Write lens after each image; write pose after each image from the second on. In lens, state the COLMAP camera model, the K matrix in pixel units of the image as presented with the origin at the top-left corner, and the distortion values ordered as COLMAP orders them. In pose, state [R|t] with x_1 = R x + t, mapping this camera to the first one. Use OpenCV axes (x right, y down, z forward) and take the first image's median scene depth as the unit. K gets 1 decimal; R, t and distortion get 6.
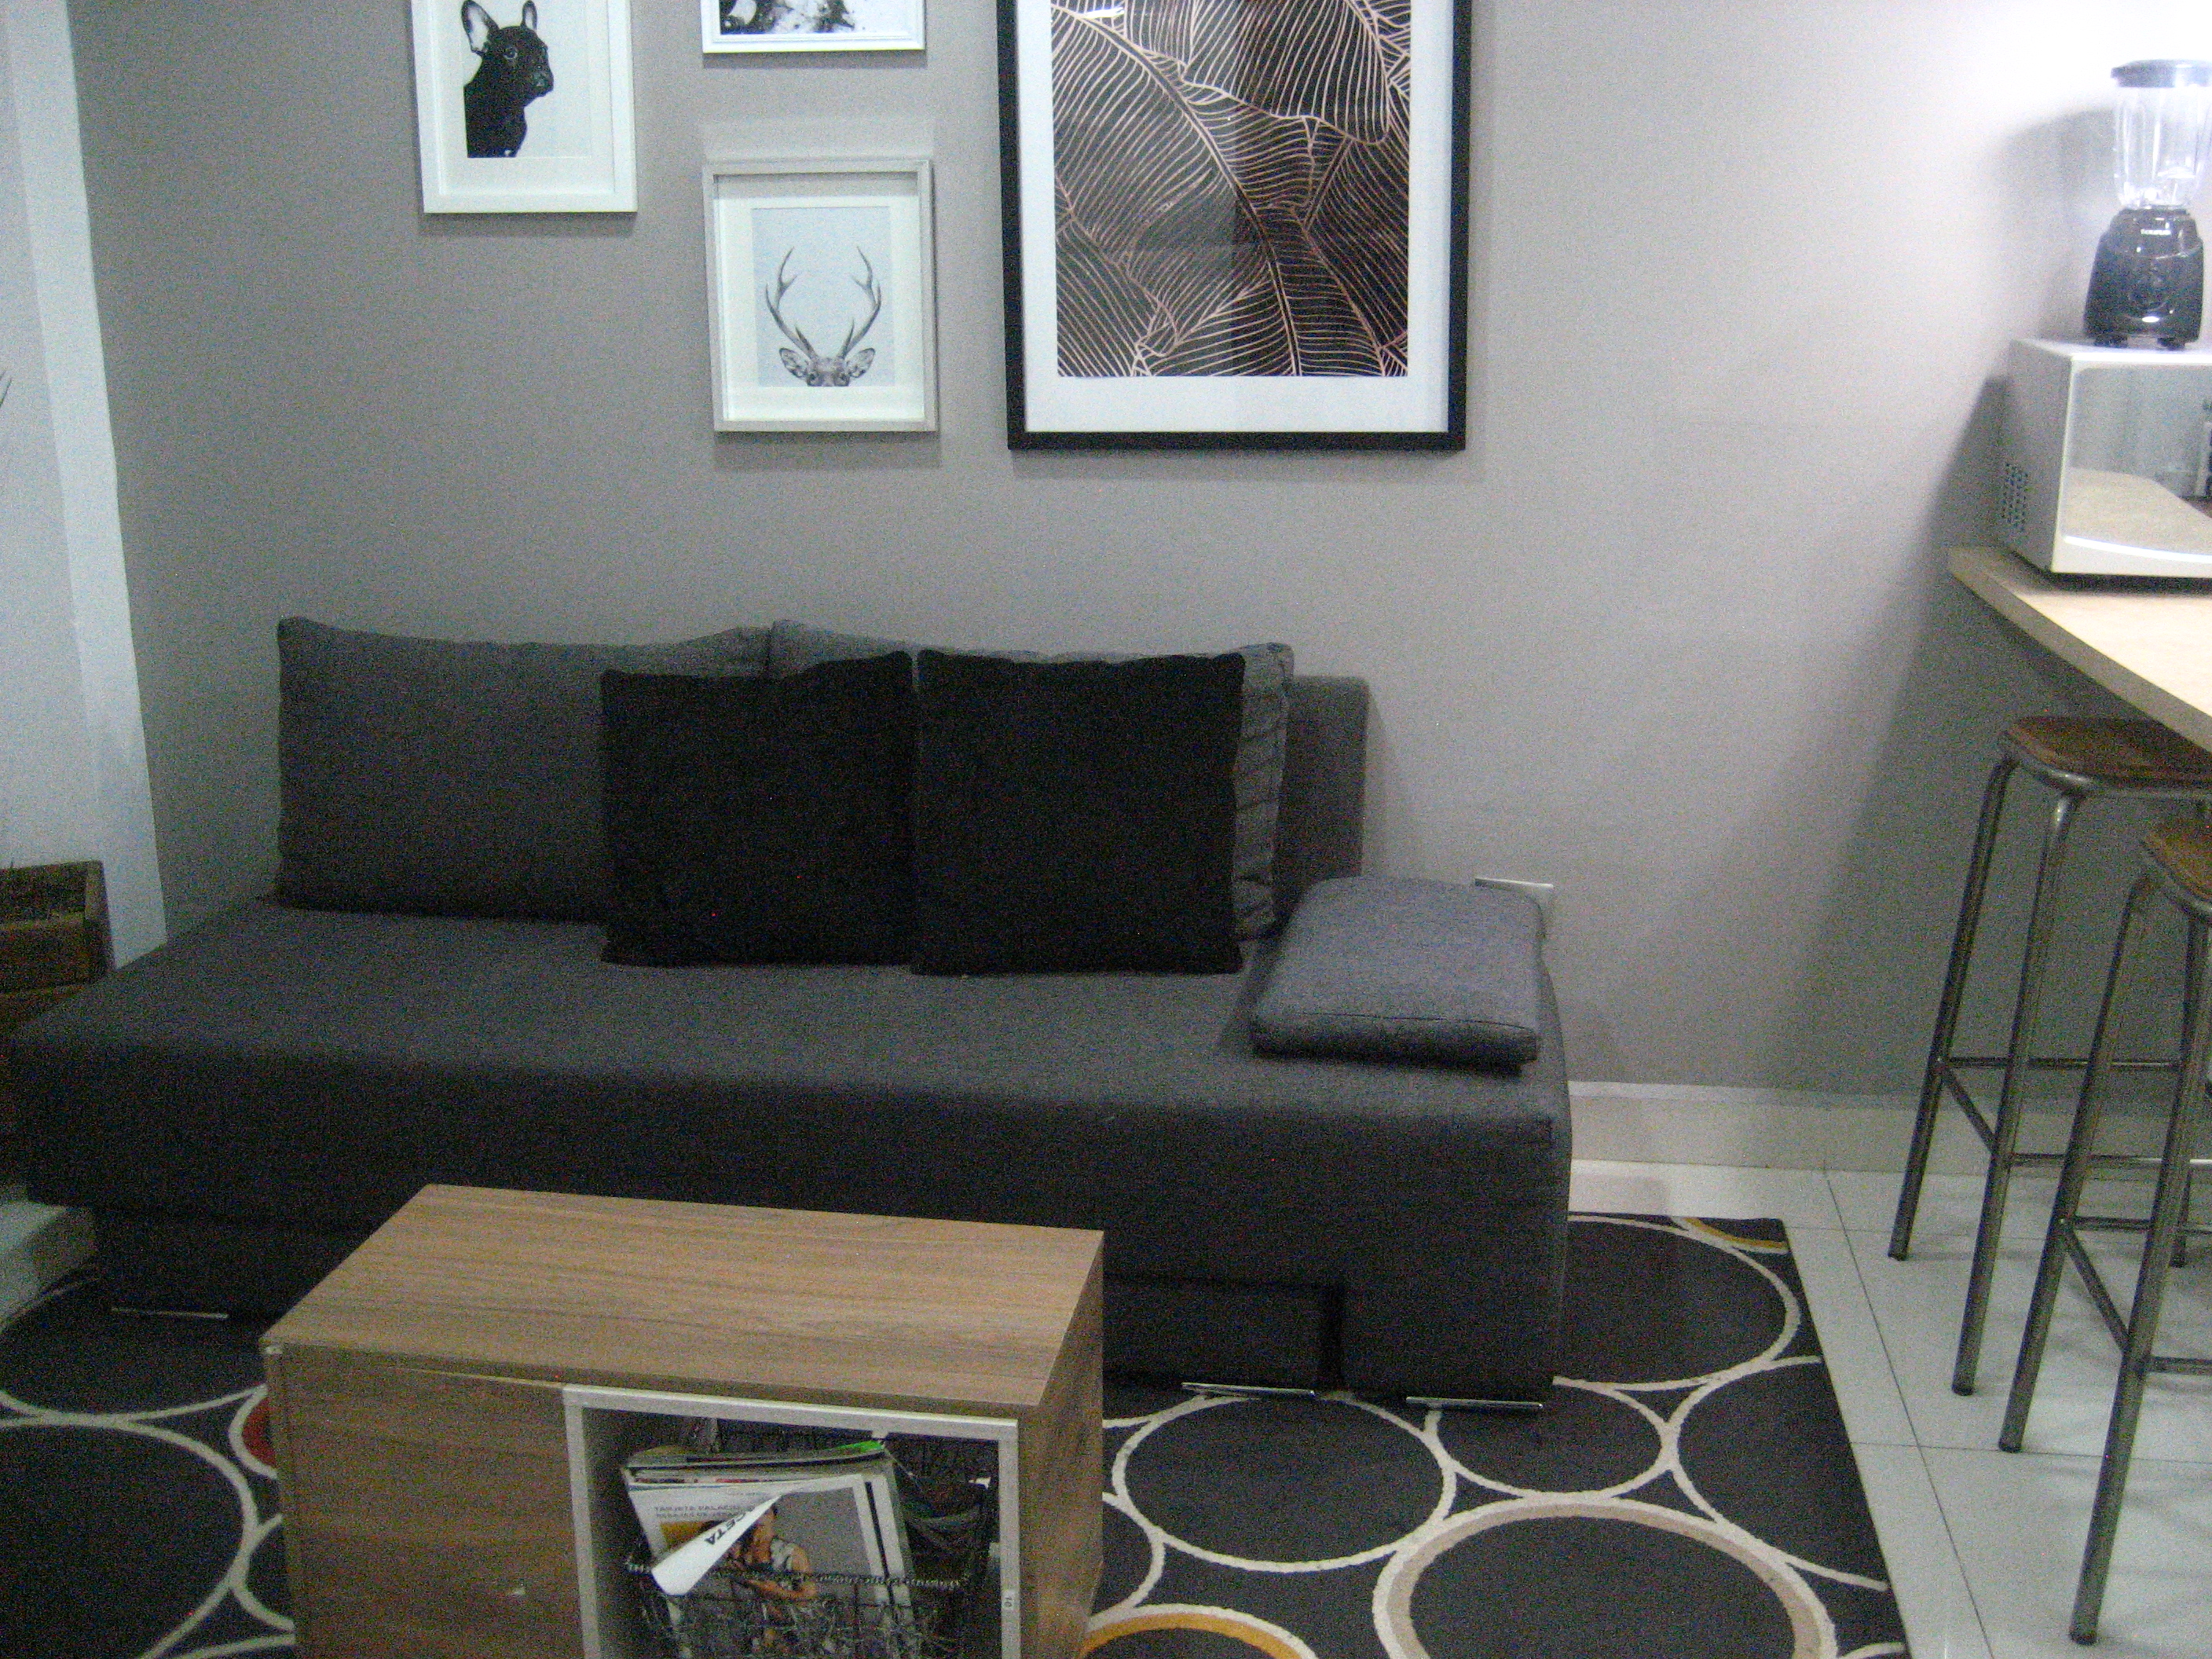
lens RADIAL K [[2289.5, 0, 1149.5], [0, 2289.5, 806.8], [0, 0, 1]] dist [-0.080607, 0.000000]
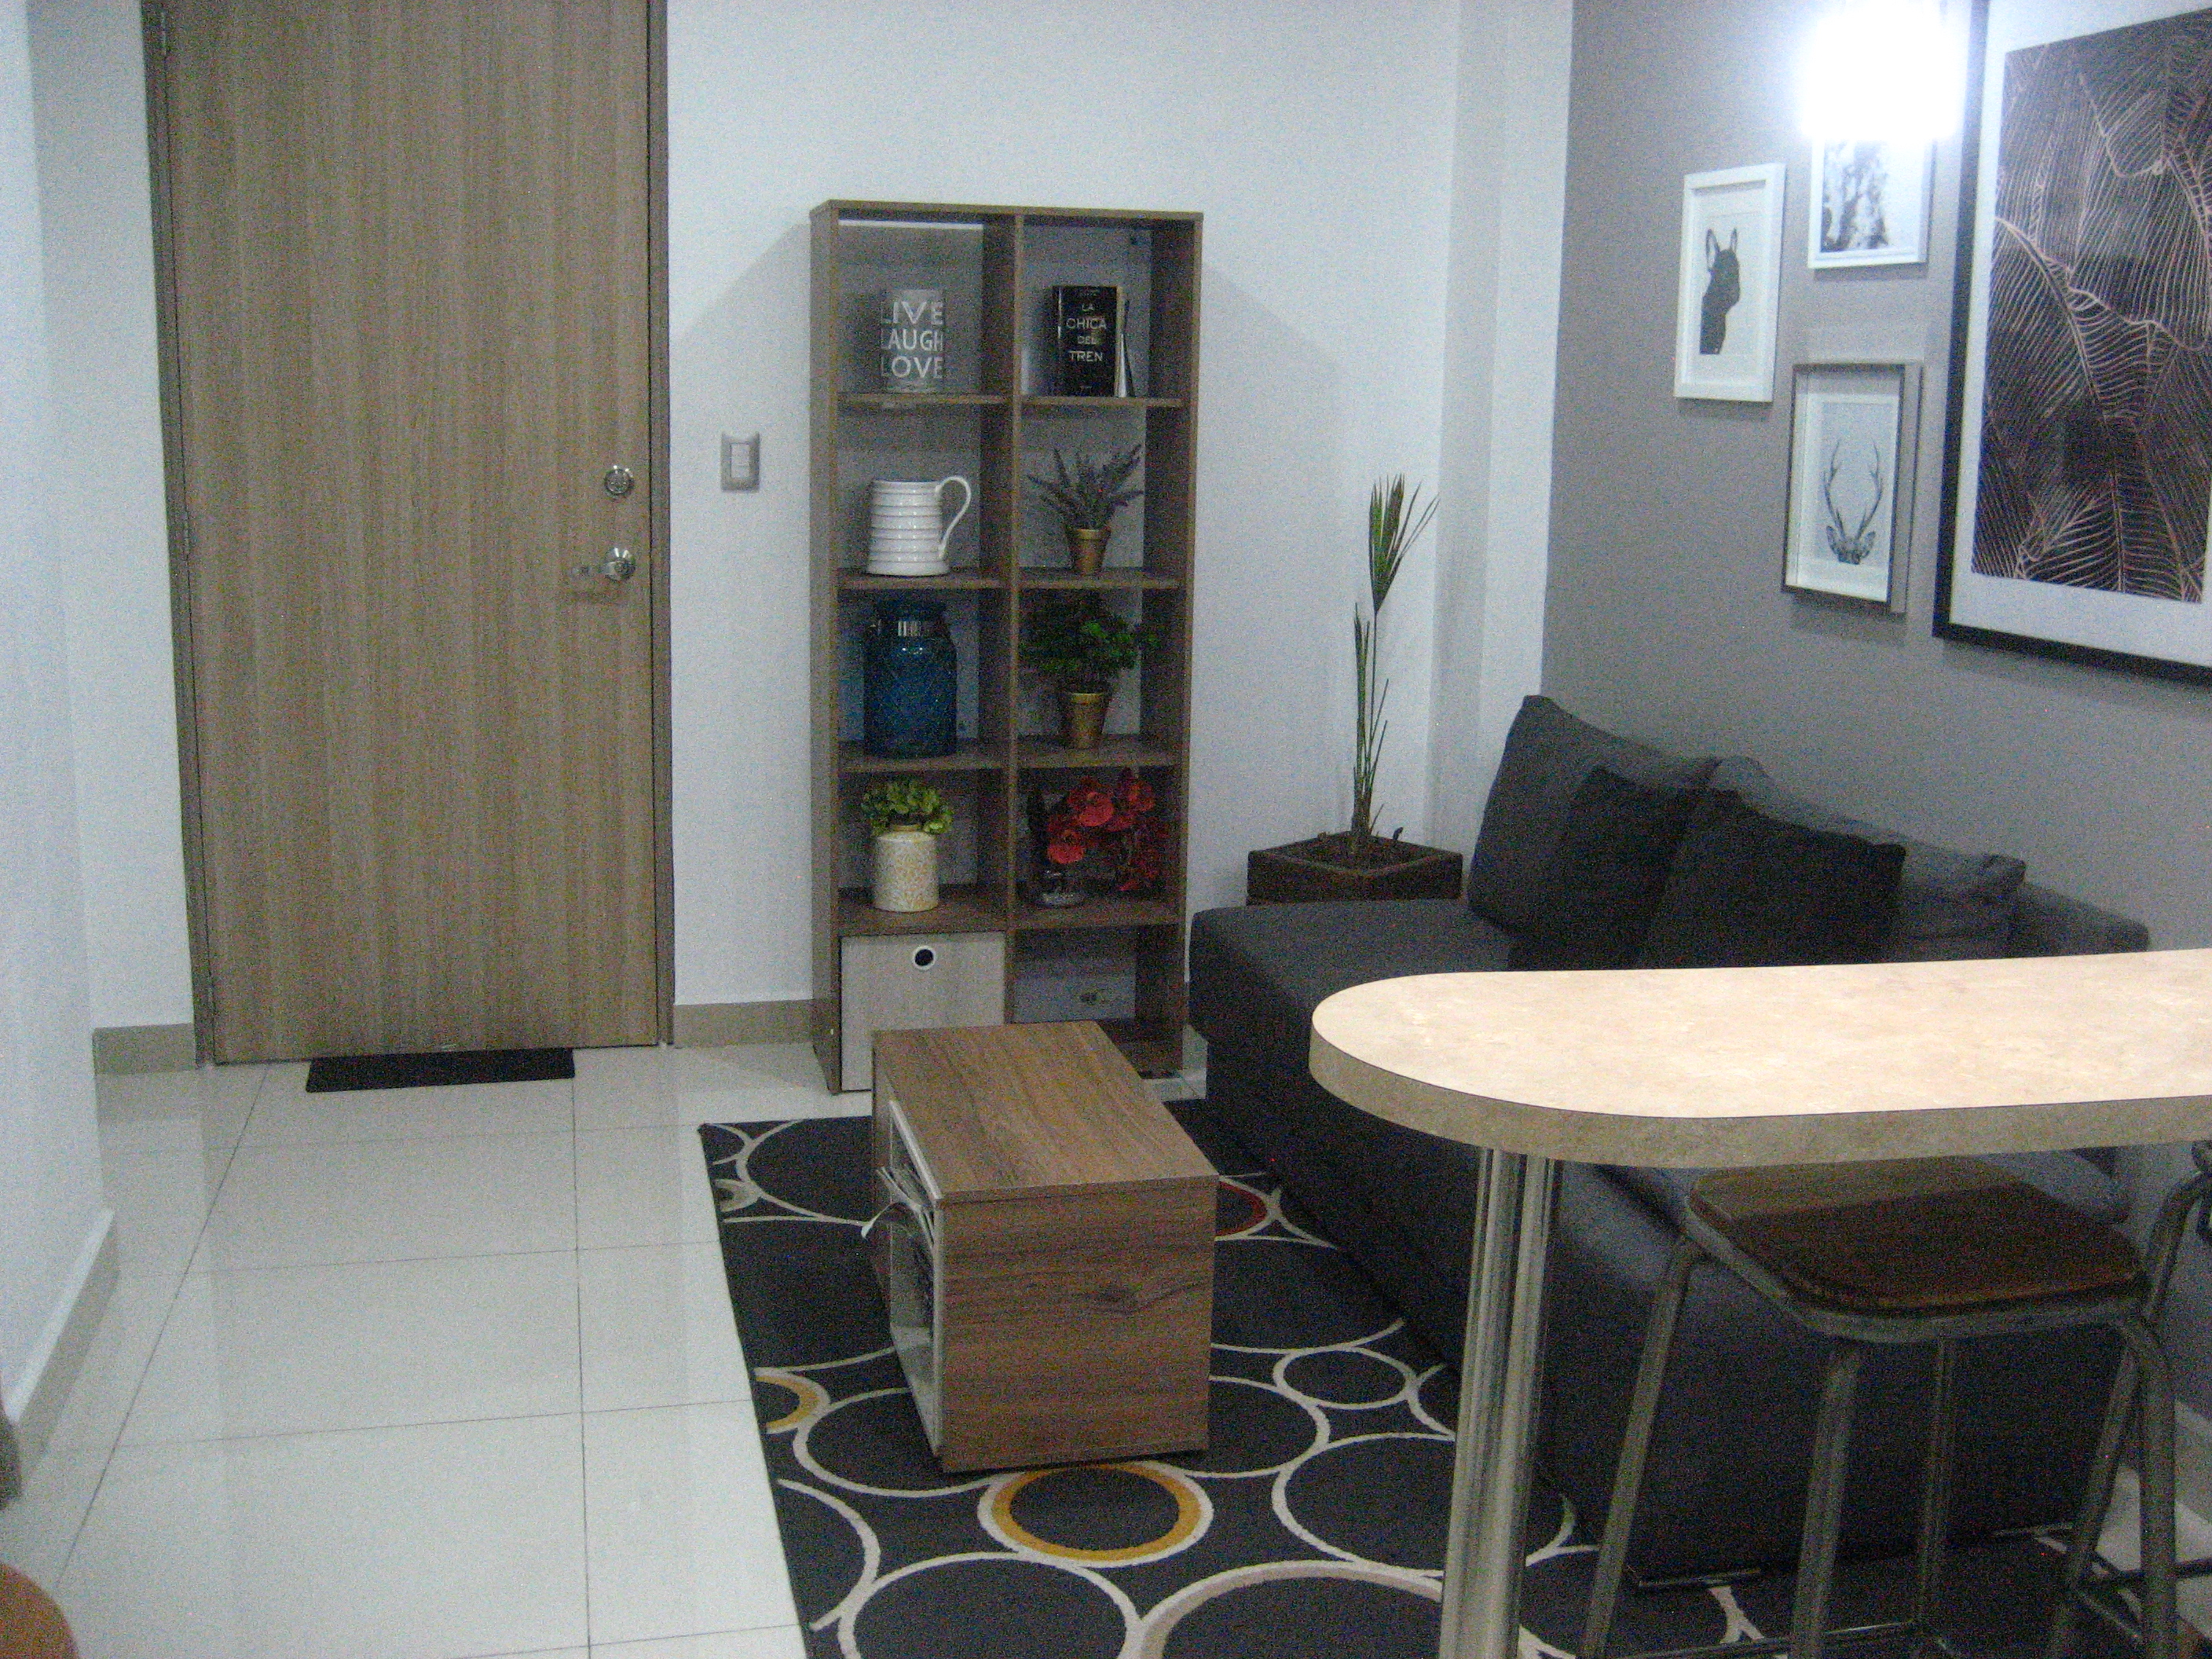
lens RADIAL K [[2289.5, 0, 1122.2], [0, 2289.5, 818.9], [0, 0, 1]] dist [-0.080607, 0.000000]
pose [[0.368018, 0.185052, -0.911218, 0.784978], [-0.248758, 0.963868, 0.095277, -0.085292], [0.895926, 0.191609, 0.400753, 0.277232]]
